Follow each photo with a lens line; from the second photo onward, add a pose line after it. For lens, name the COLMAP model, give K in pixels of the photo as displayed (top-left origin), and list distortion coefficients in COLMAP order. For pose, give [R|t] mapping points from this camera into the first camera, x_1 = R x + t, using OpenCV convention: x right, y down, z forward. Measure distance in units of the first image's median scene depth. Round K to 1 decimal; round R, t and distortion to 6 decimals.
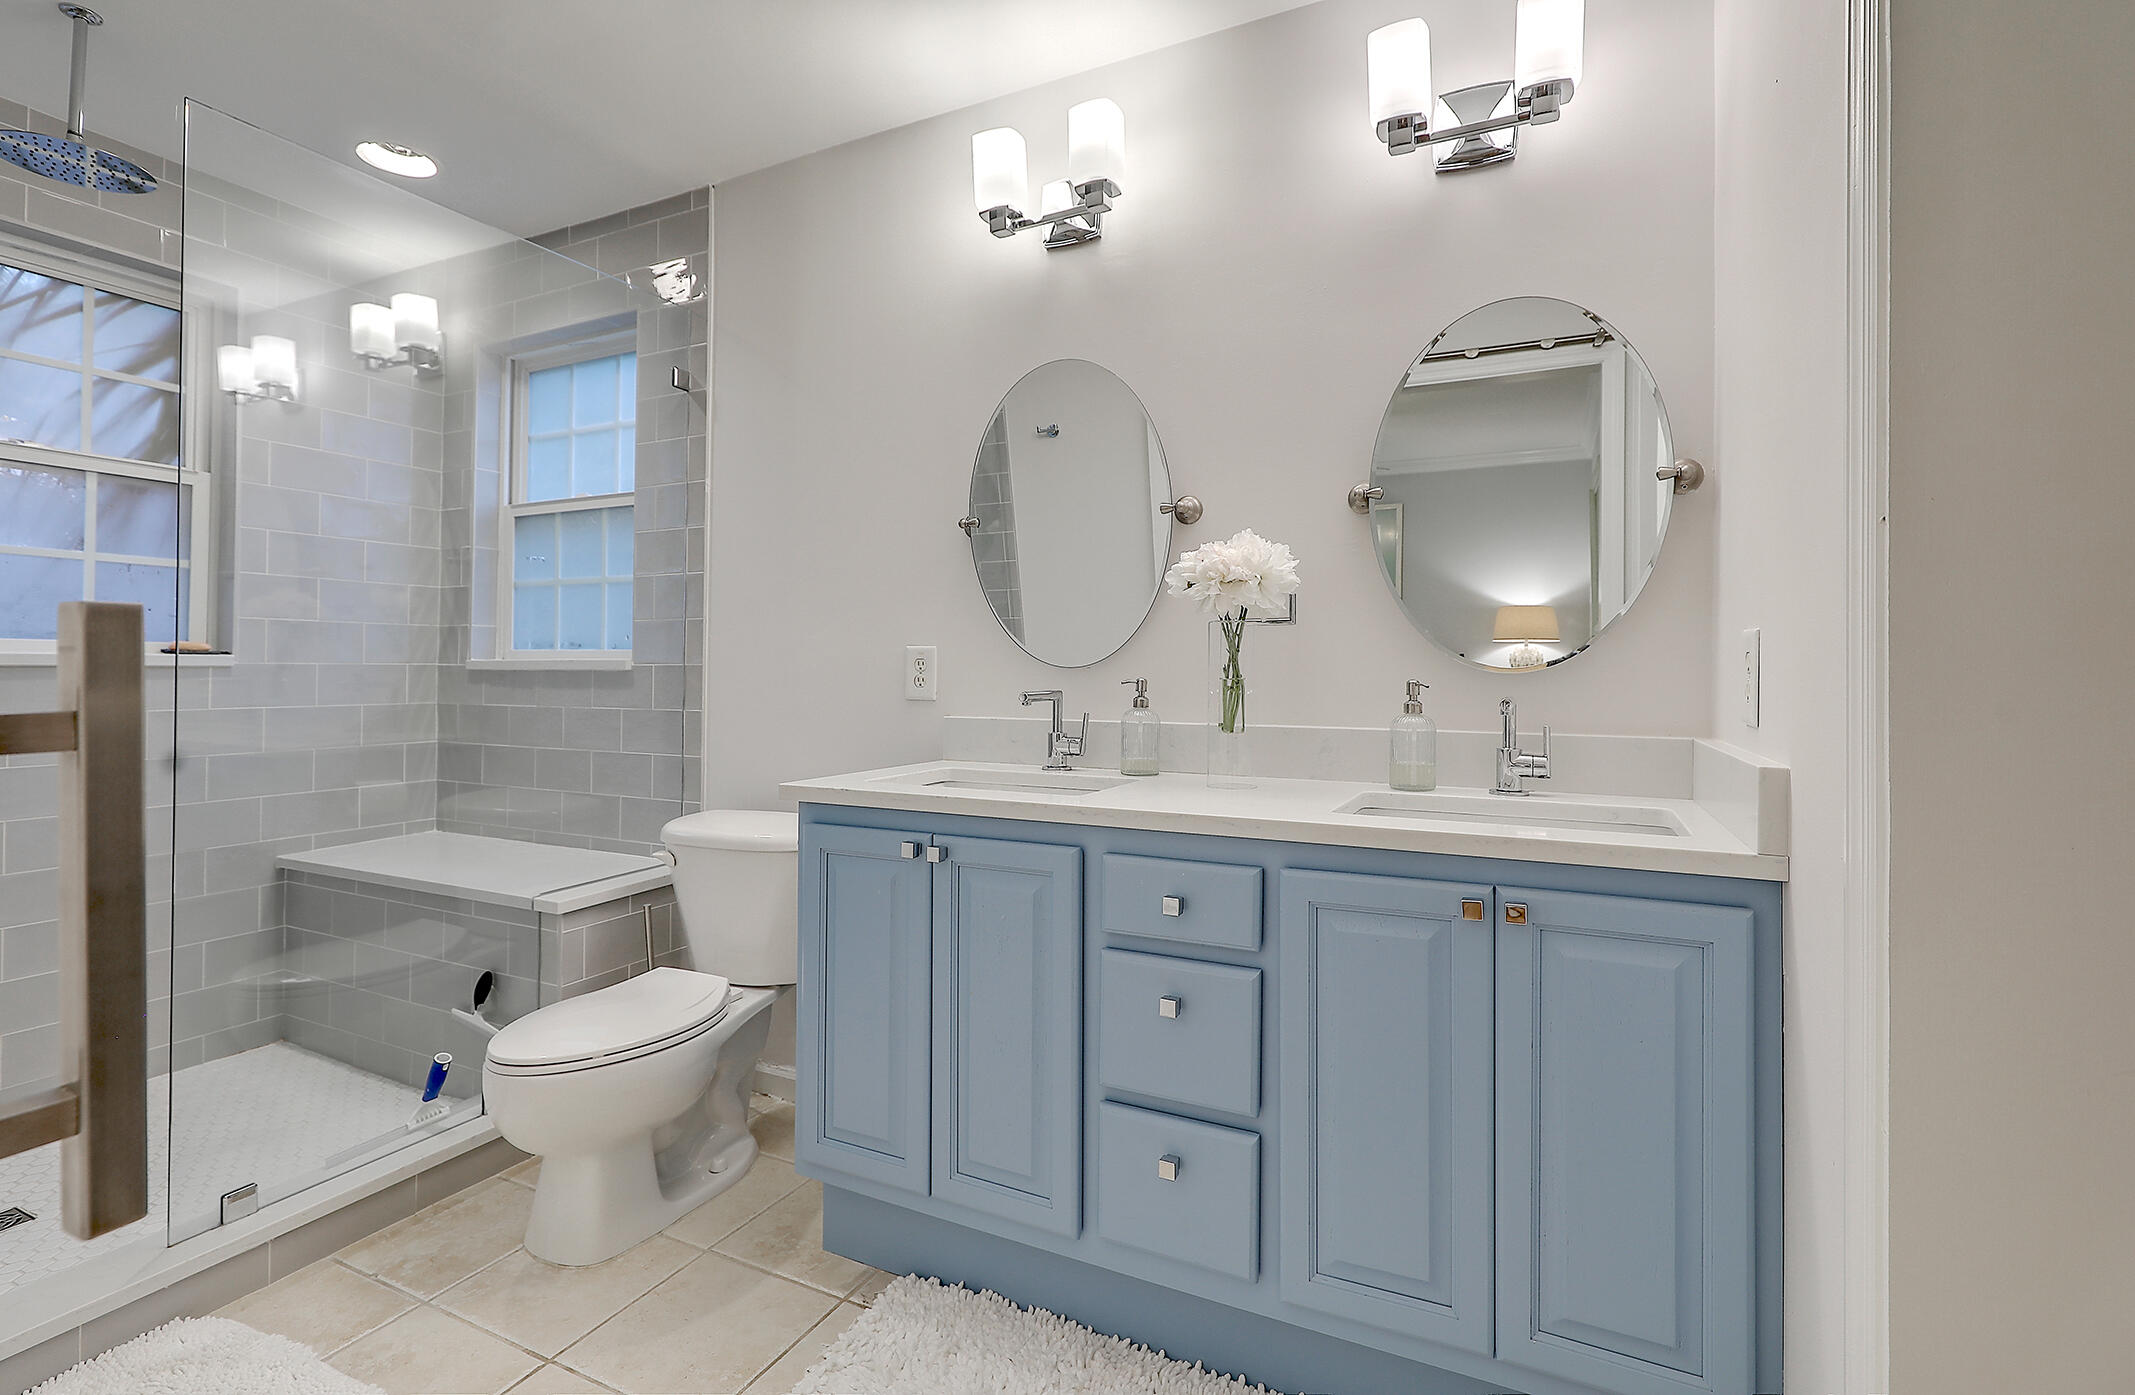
lens RADIAL K [[965.5, 0, 1041.4], [0, 965.5, 606.4], [0, 0, 1]] dist [0.002159, -0.000198]
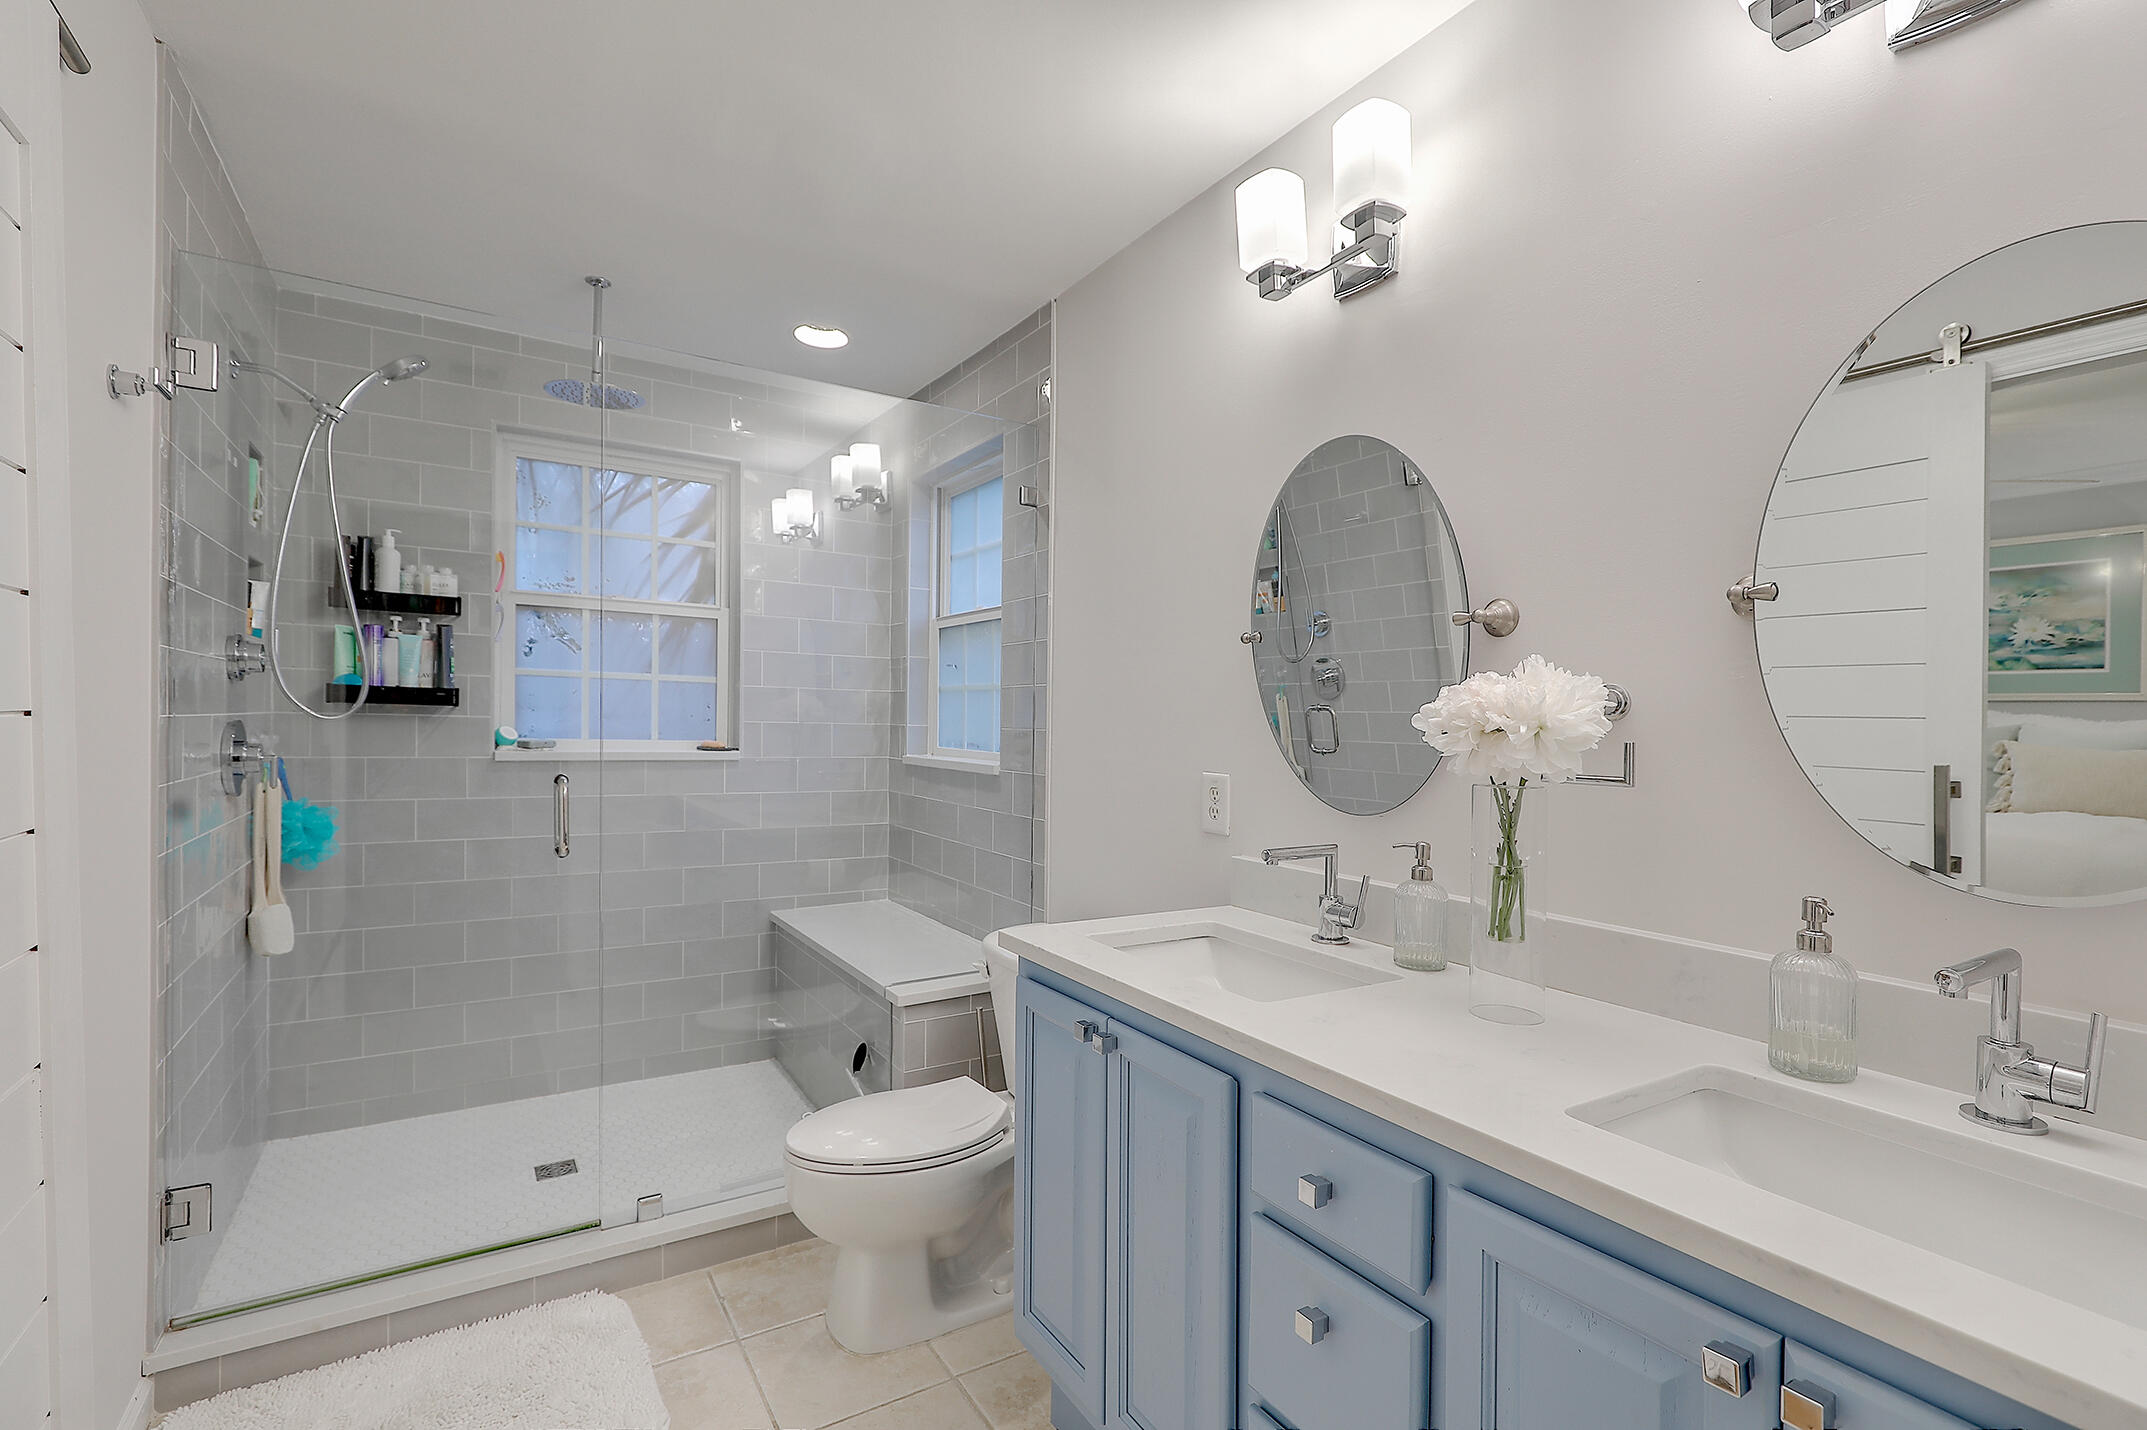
lens RADIAL K [[953.0, 0, 1069.3], [0, 953.0, 685.0], [0, 0, 1]] dist [0.000464, -0.000179]
pose [[0.856077, -0.006520, -0.516807, 0.195319], [0.017219, 0.999725, 0.015910, -0.051674], [0.516561, -0.022519, 0.855954, 0.156211]]
